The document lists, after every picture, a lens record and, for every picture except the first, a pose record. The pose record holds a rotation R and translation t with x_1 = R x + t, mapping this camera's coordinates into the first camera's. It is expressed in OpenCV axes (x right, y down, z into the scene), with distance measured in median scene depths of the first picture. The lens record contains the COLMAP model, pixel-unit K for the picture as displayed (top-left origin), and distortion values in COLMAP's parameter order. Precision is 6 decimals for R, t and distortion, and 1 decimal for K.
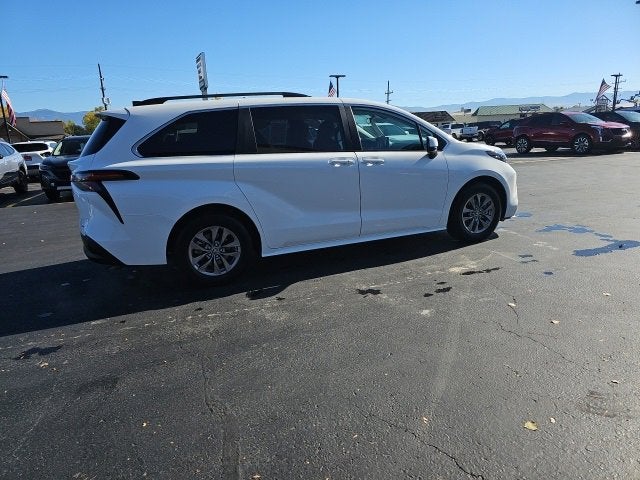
lens RADIAL K [[420.2, 0, 313.5], [0, 420.2, 237.1], [0, 0, 1]] dist [0.060583, -0.050697]
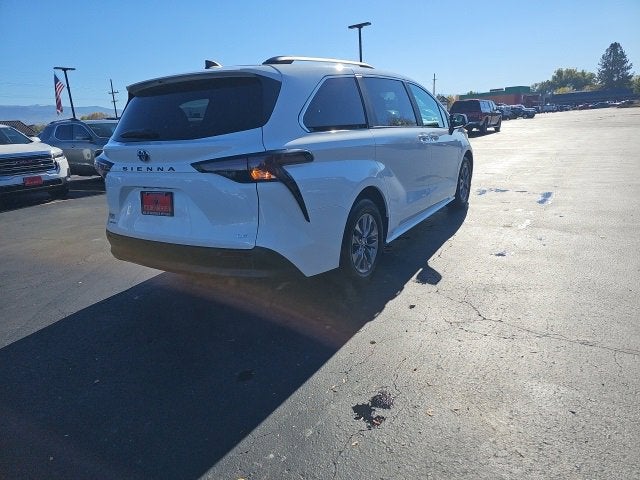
lens RADIAL K [[420.2, 0, 322.1], [0, 420.2, 241.5], [0, 0, 1]] dist [0.060583, -0.050697]
pose [[0.800362, -0.165345, 0.576265, -0.764811], [0.165649, 0.984787, 0.052494, -0.027854], [-0.576178, 0.053443, 0.815575, 0.341971]]
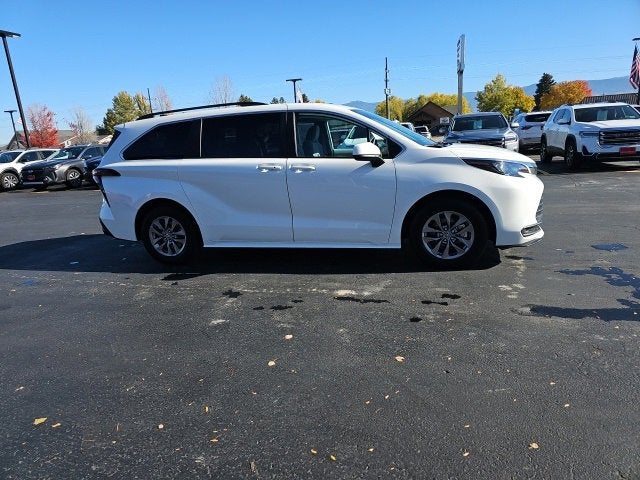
lens RADIAL K [[420.2, 0, 318.3], [0, 420.2, 234.3], [0, 0, 1]] dist [0.060583, -0.050697]
pose [[0.804538, 0.131757, -0.579102, 0.811750], [-0.114689, 0.991194, 0.066181, -0.102247], [0.582723, 0.013171, 0.812564, 0.237294]]
